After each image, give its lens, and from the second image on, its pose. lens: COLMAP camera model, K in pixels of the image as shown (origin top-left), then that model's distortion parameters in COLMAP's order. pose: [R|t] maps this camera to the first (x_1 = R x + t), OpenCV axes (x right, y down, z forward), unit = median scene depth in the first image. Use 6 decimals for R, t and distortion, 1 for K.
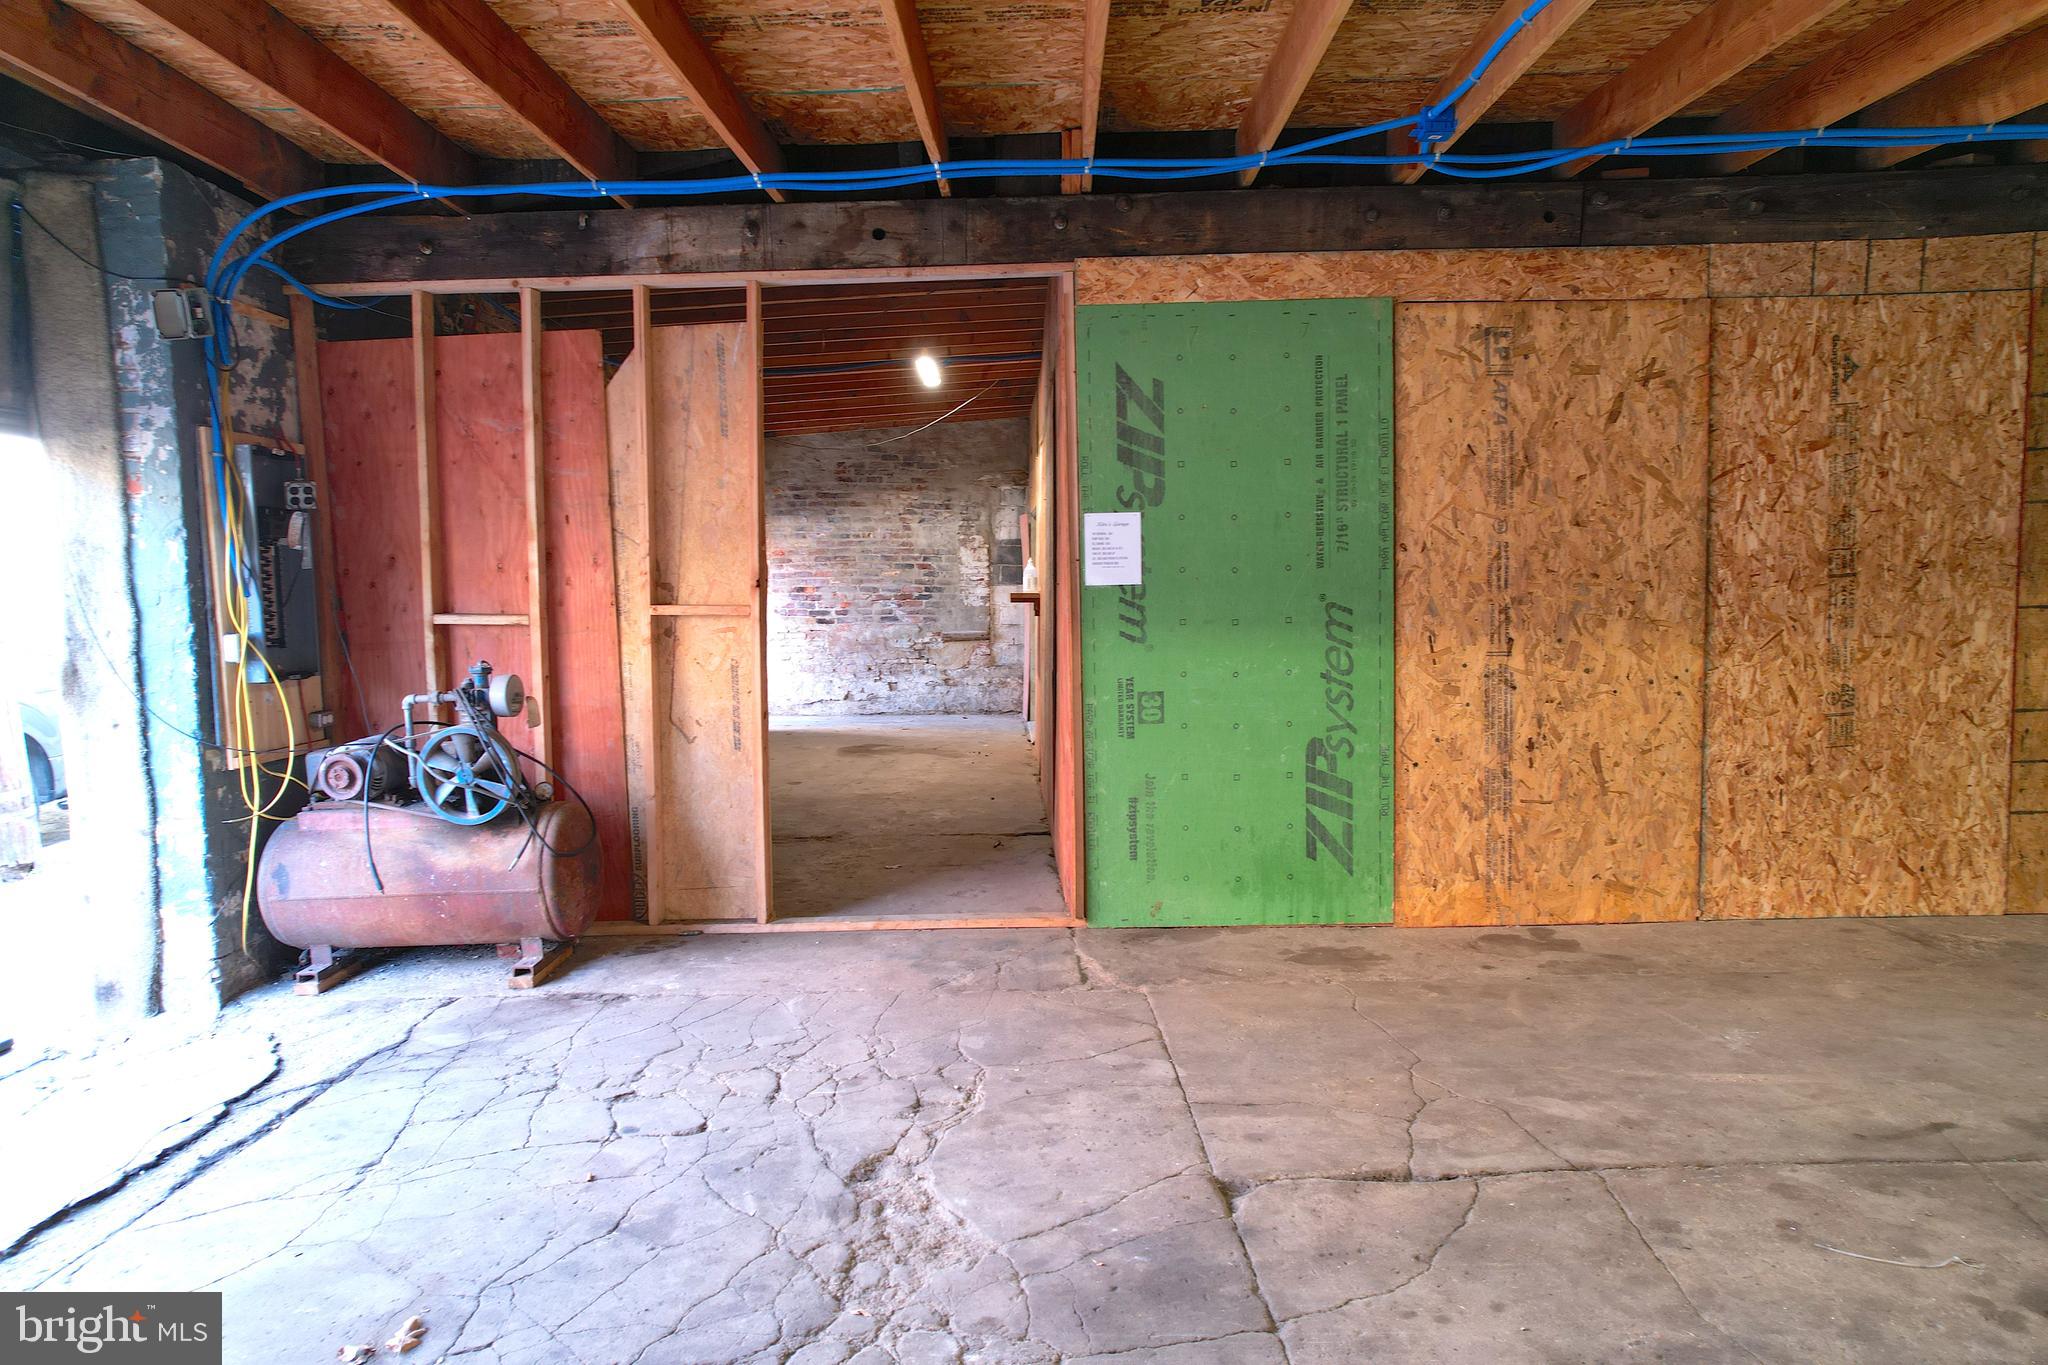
lens RADIAL K [[1309.4, 0, 1028.5], [0, 1309.4, 692.1], [0, 0, 1]] dist [-0.074800, 0.065271]
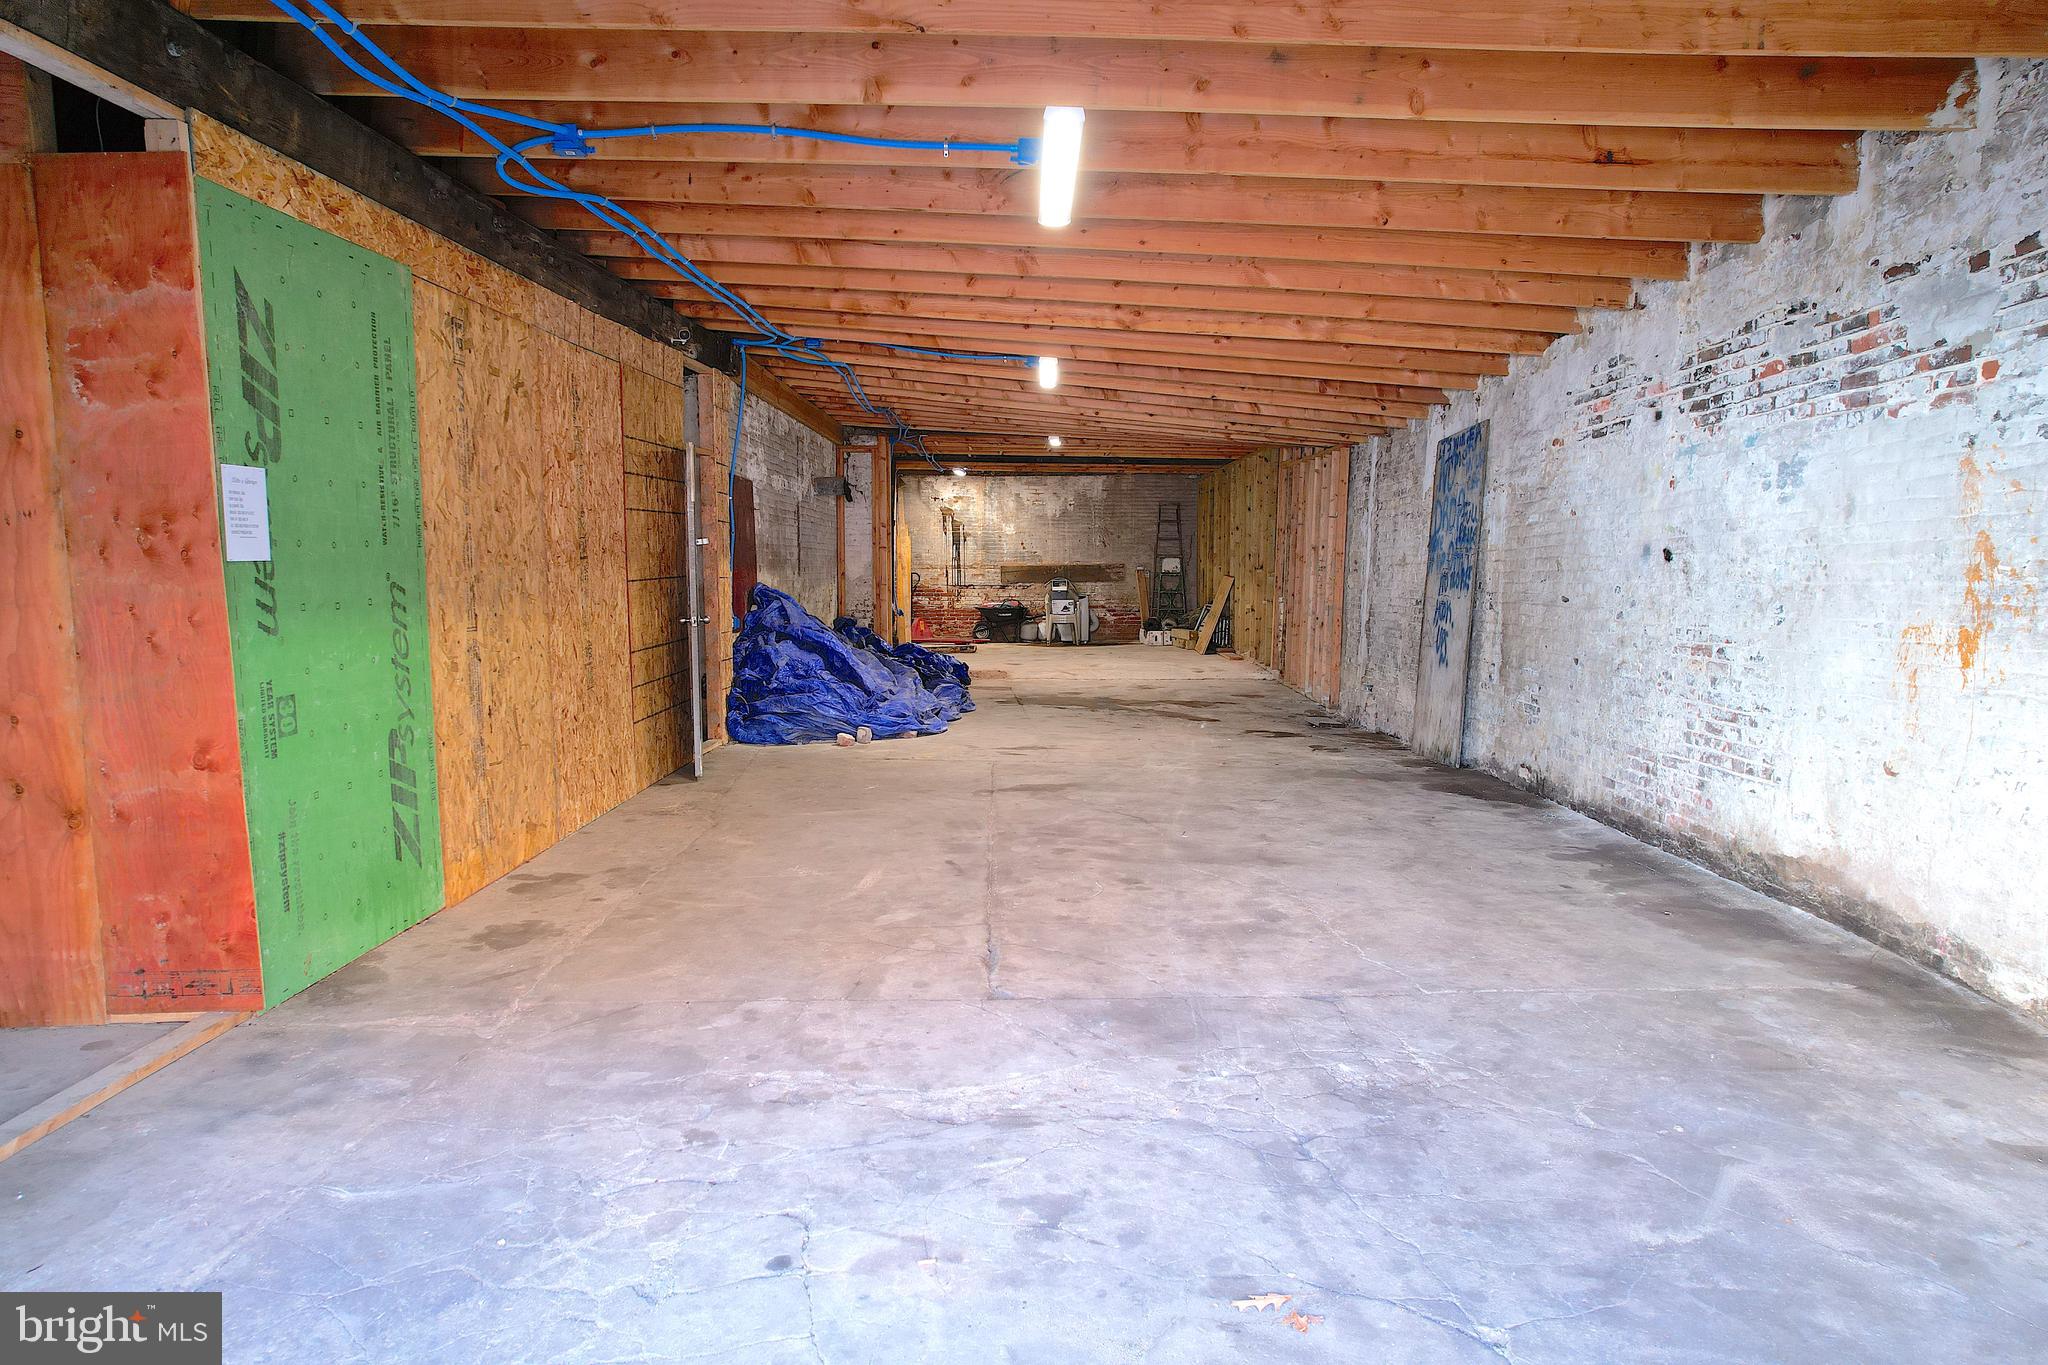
lens RADIAL K [[1309.4, 0, 1027.1], [0, 1309.4, 694.3], [0, 0, 1]] dist [-0.074800, 0.065271]
pose [[-0.009523, -0.090496, 0.995851, -0.709265], [0.085821, 0.992148, 0.090980, -0.034565], [-0.996265, 0.086332, -0.001682, 0.565674]]
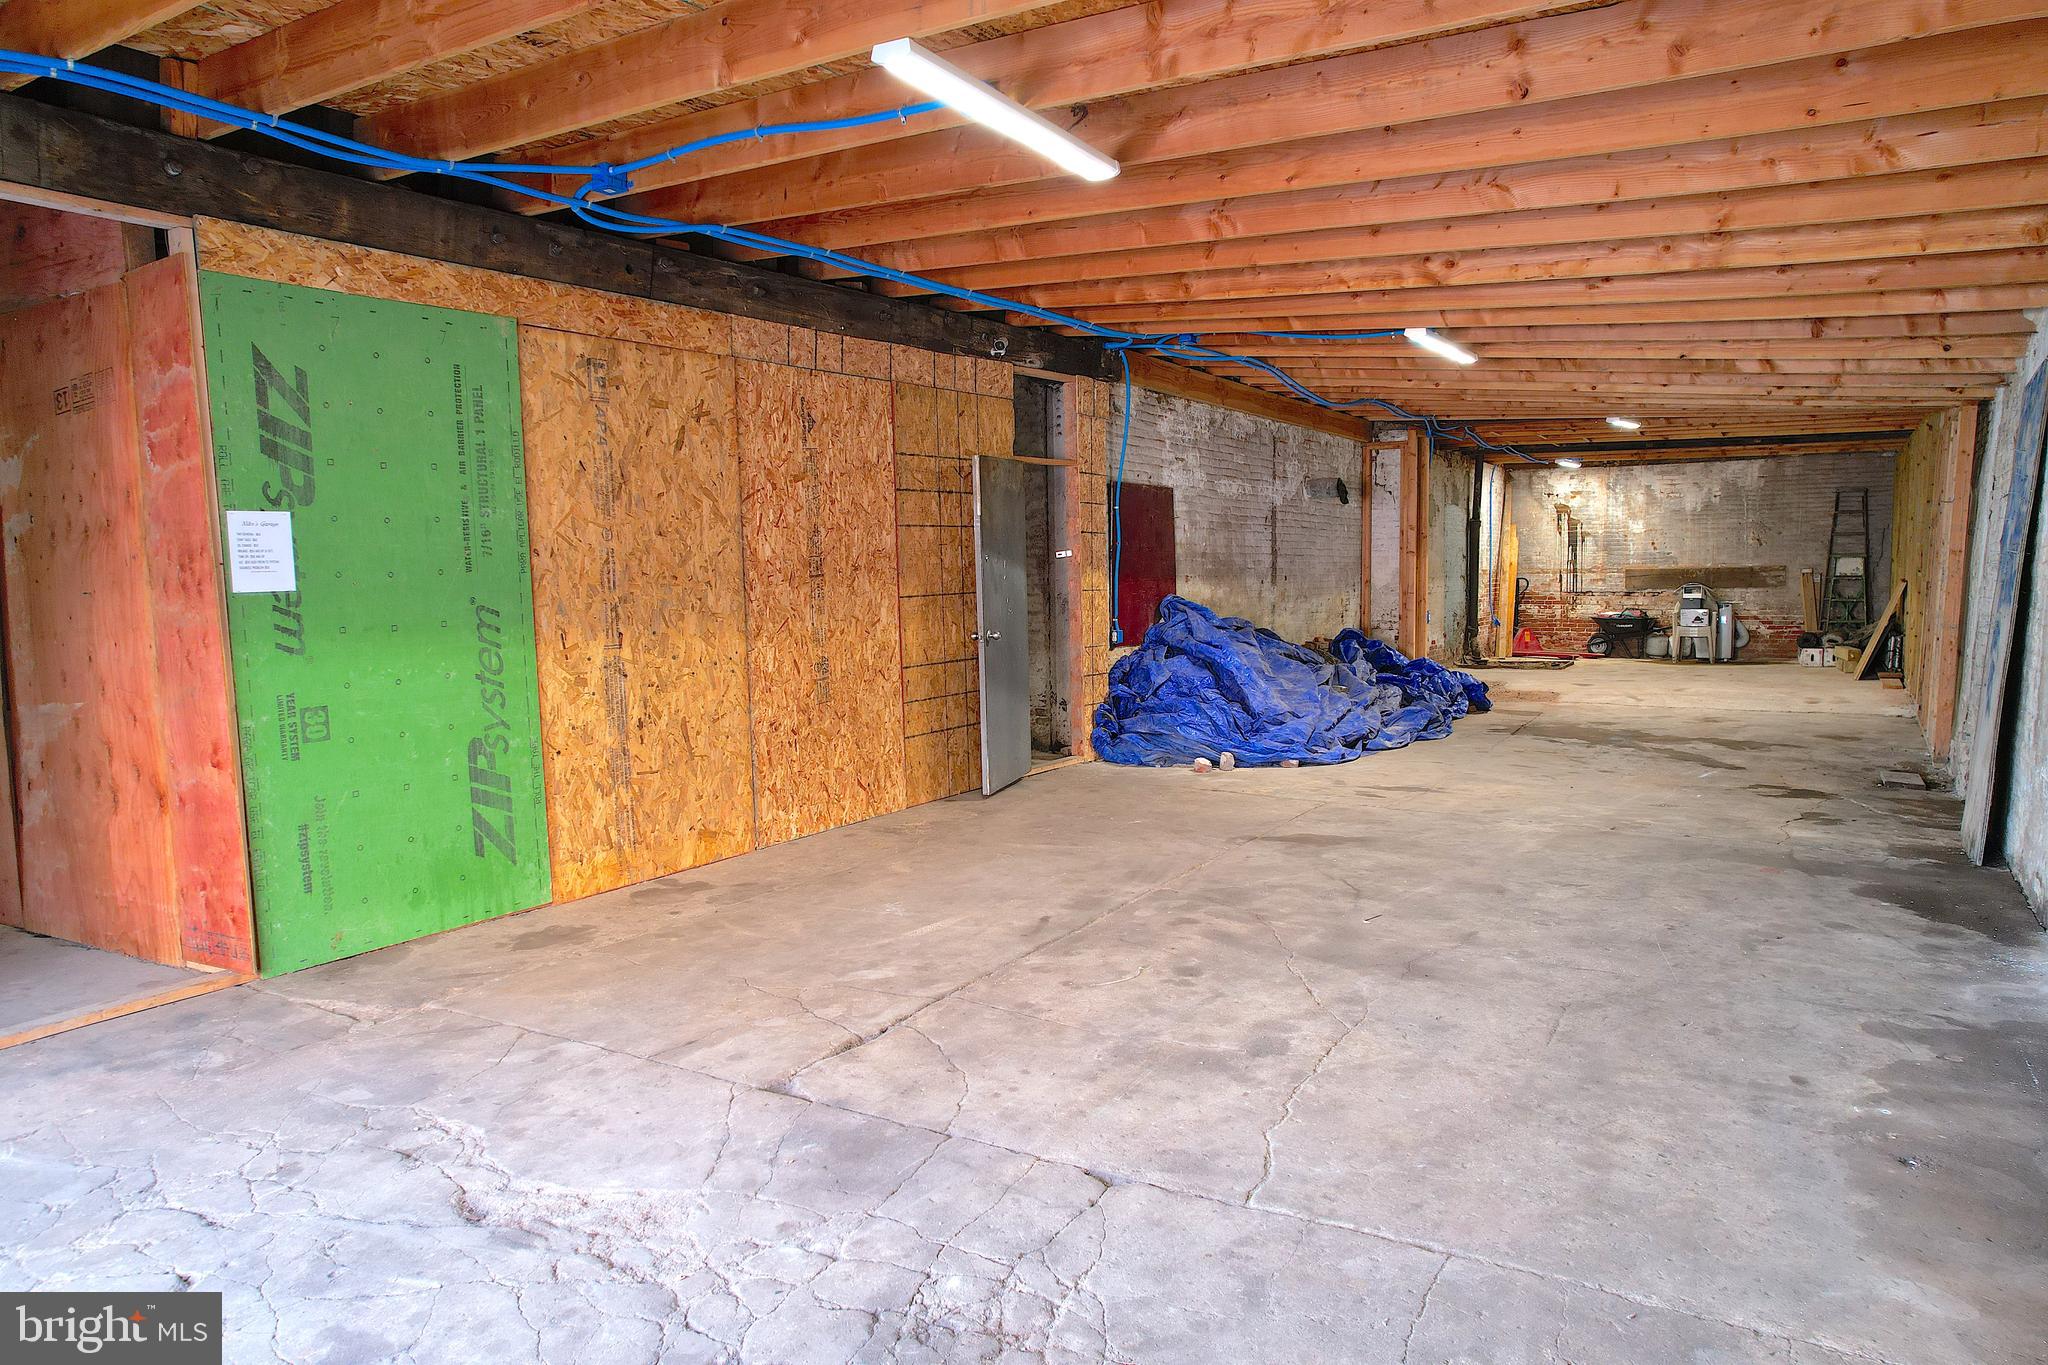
lens RADIAL K [[1309.4, 0, 1028.2], [0, 1309.4, 694.1], [0, 0, 1]] dist [-0.074800, 0.065271]
pose [[0.524255, -0.078107, 0.847972, -0.422435], [0.083010, 0.995730, 0.040397, -0.004276], [-0.847506, 0.049211, 0.528499, 0.094754]]
